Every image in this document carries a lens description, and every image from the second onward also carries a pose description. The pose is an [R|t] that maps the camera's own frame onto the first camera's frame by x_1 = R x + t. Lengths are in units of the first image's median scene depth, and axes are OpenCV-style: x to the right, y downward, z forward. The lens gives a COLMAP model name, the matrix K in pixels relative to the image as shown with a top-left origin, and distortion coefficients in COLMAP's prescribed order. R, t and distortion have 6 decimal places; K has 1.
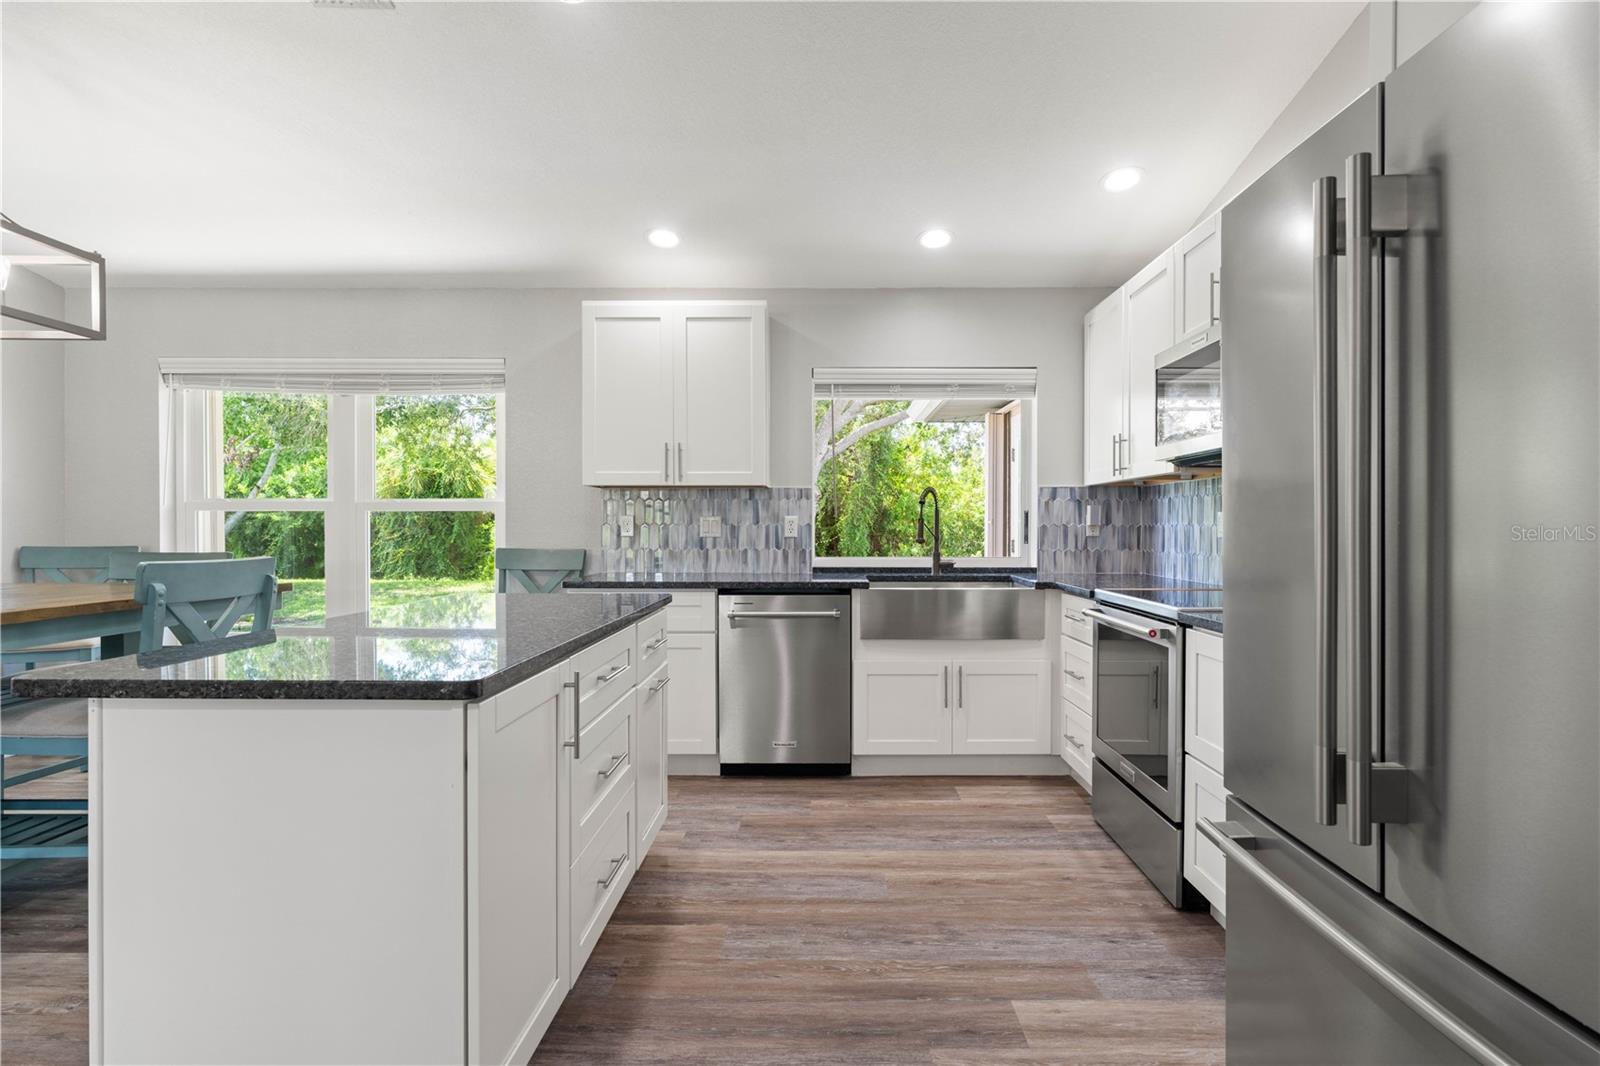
lens RADIAL K [[776.3, 0, 824.1], [0, 776.3, 540.7], [0, 0, 1]] dist [-0.007568, 0.001751]
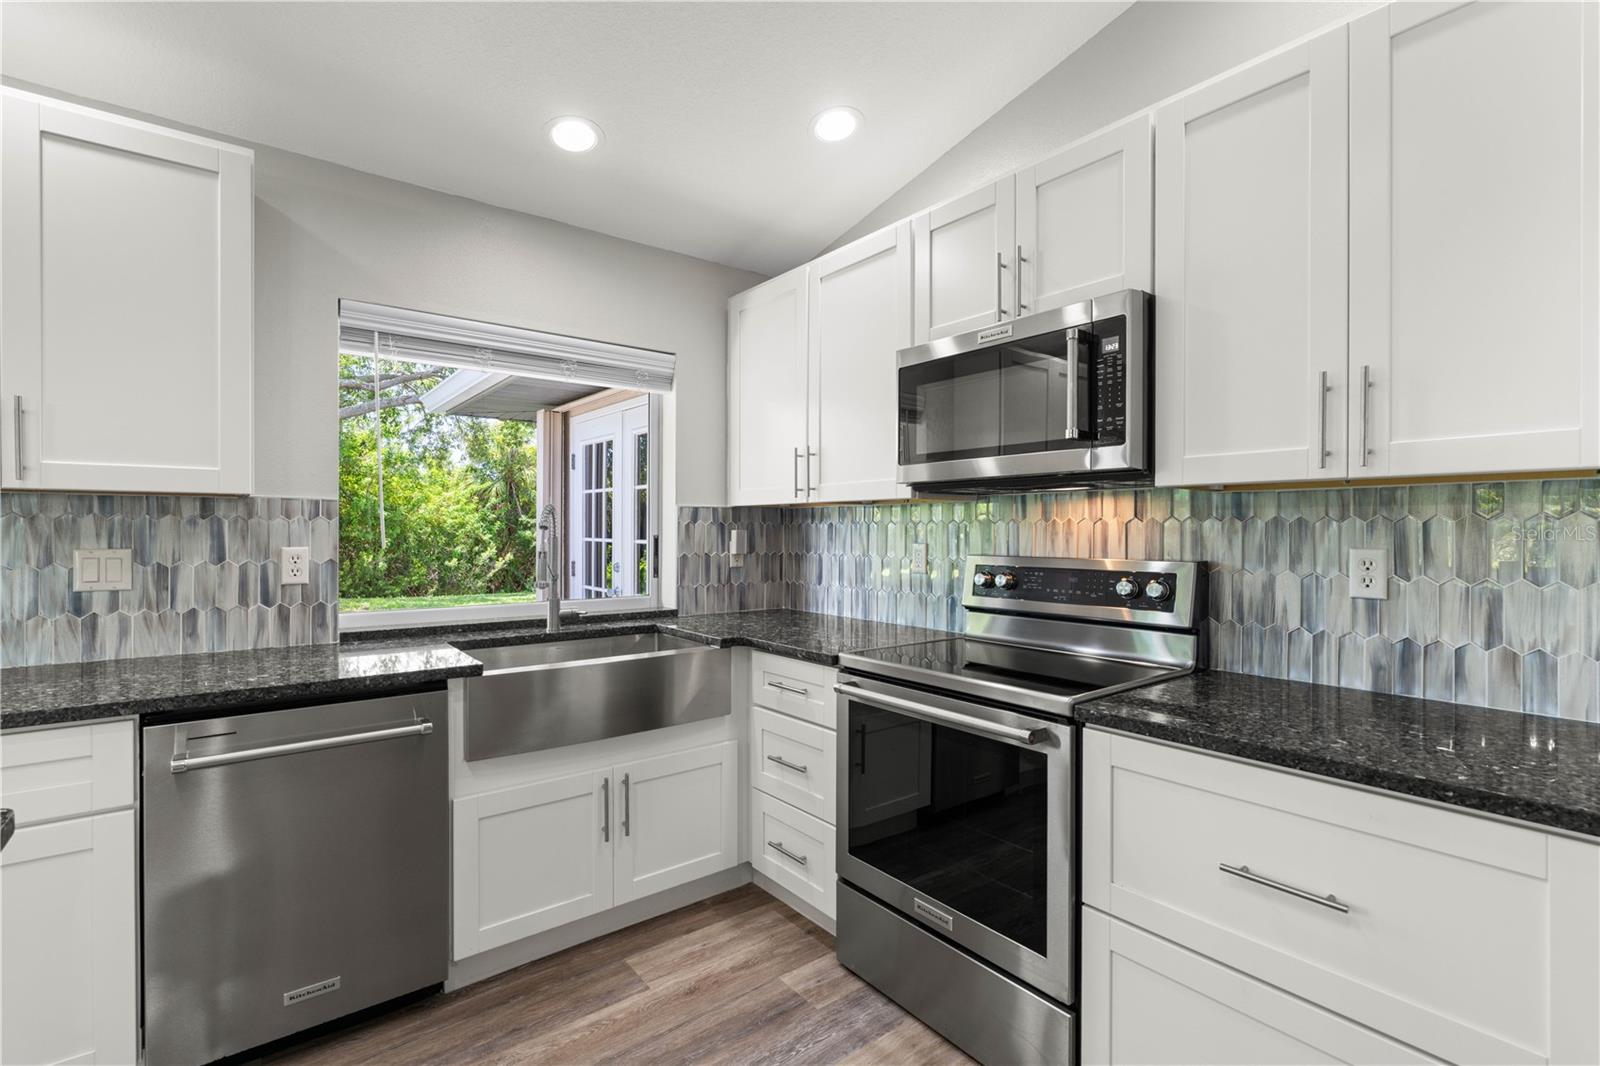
lens RADIAL K [[723.1, 0, 797.9], [0, 723.1, 535.5], [0, 0, 1]] dist [-0.011344, 0.002810]
pose [[0.787249, -0.002383, 0.616630, -0.084431], [0.009108, 0.999928, -0.007764, -0.035629], [-0.616568, 0.011728, 0.787214, 0.379806]]
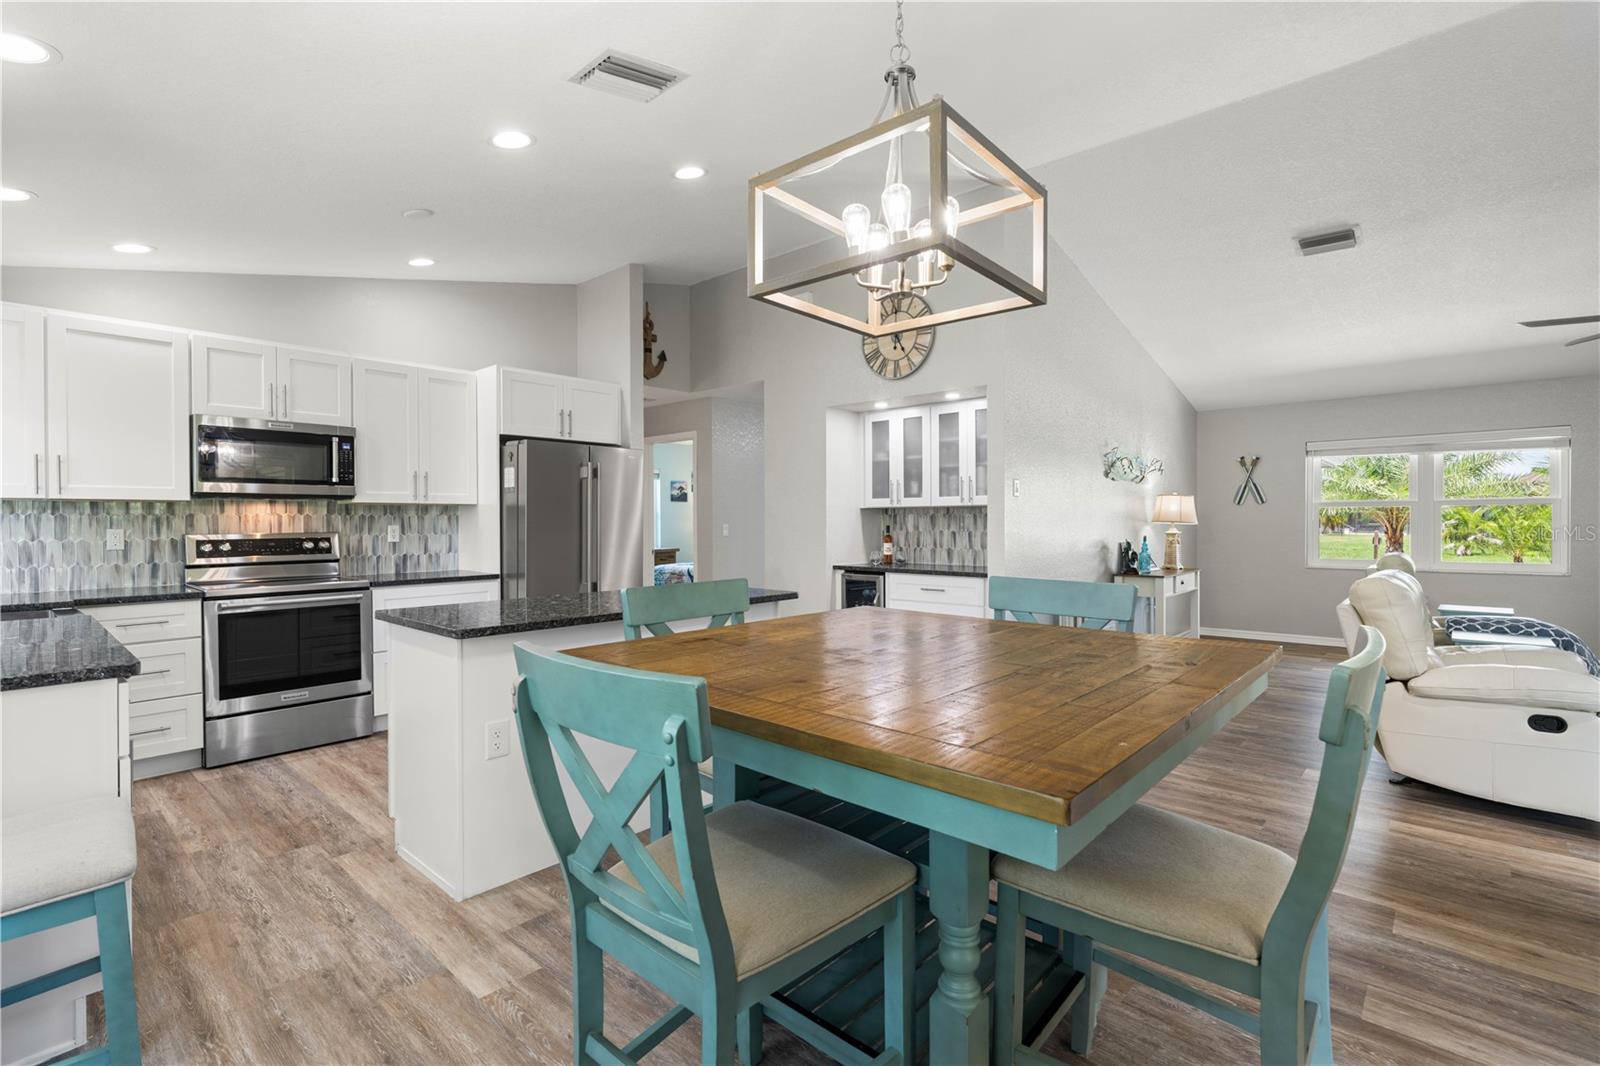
lens RADIAL K [[723.1, 0, 812.3], [0, 723.1, 526.1], [0, 0, 1]] dist [-0.011344, 0.002810]
pose [[-0.753738, -0.001921, 0.657172, -0.943044], [0.016577, 0.999622, 0.021934, -0.042325], [-0.656966, 0.027426, -0.753421, 0.976157]]
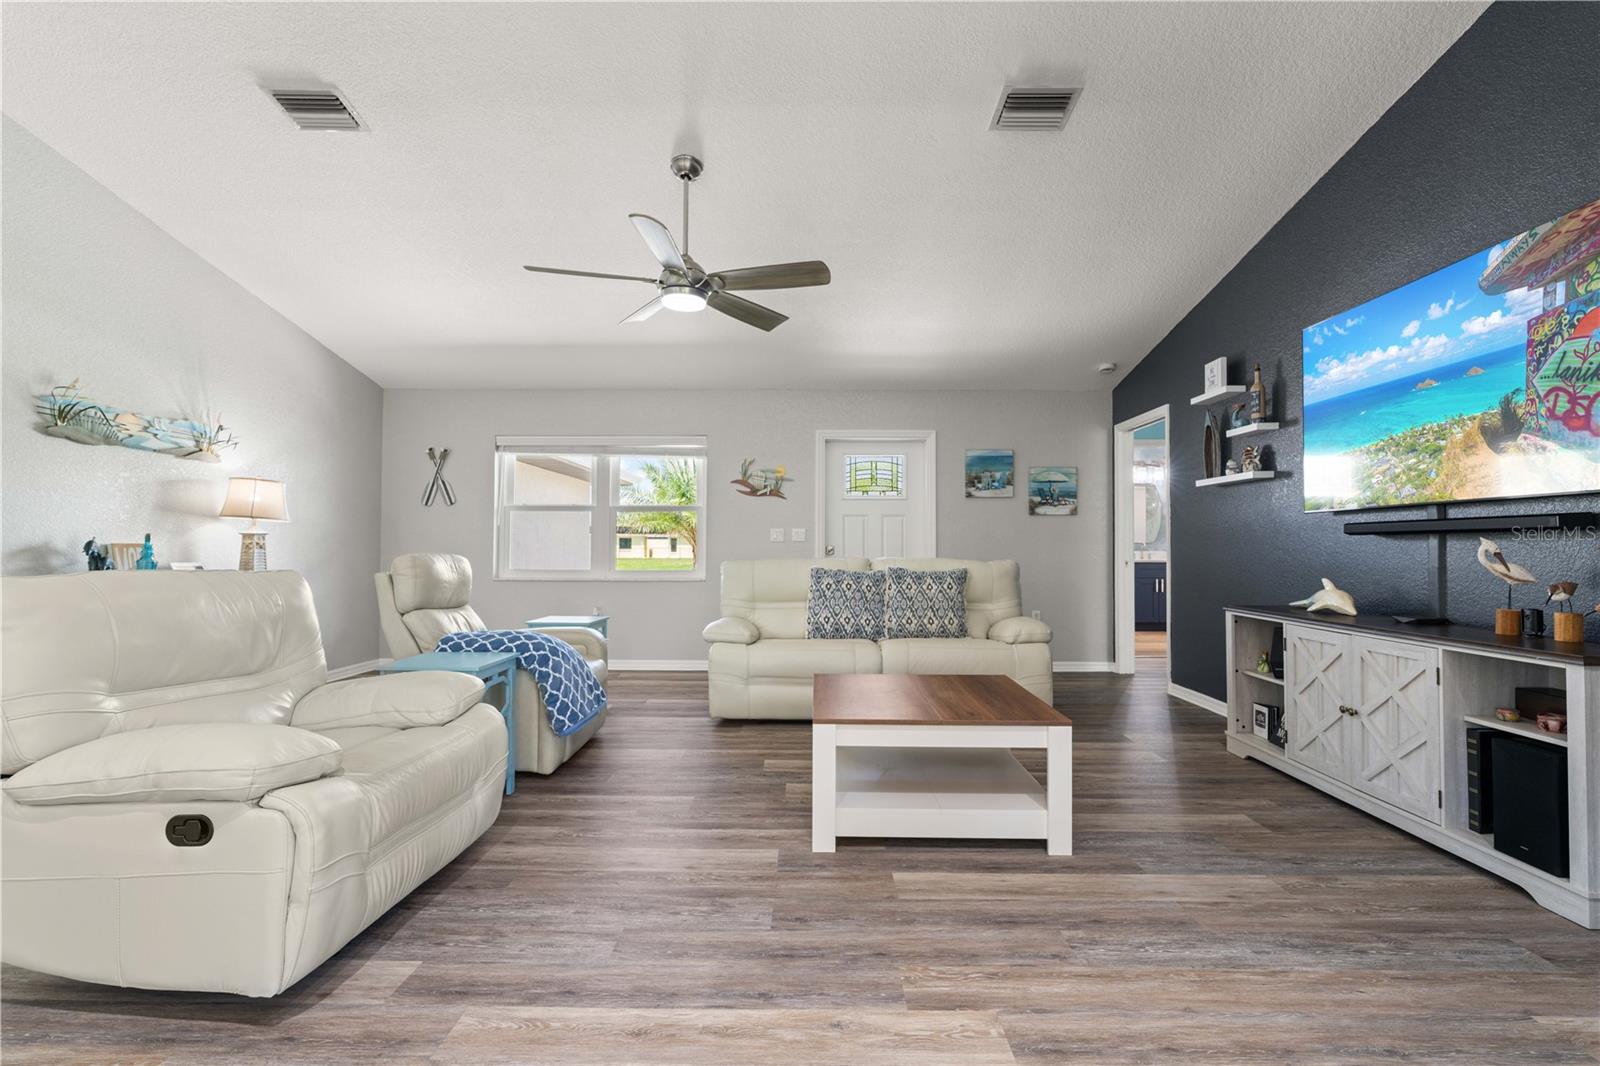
lens RADIAL K [[723.1, 0, 803.8], [0, 723.1, 538.0], [0, 0, 1]] dist [-0.011344, 0.002810]
pose [[-0.999974, -0.006540, 0.002922, -1.388281], [-0.006516, 0.999947, 0.007954, 0.017302], [-0.002974, 0.007935, -0.999964, 0.327936]]
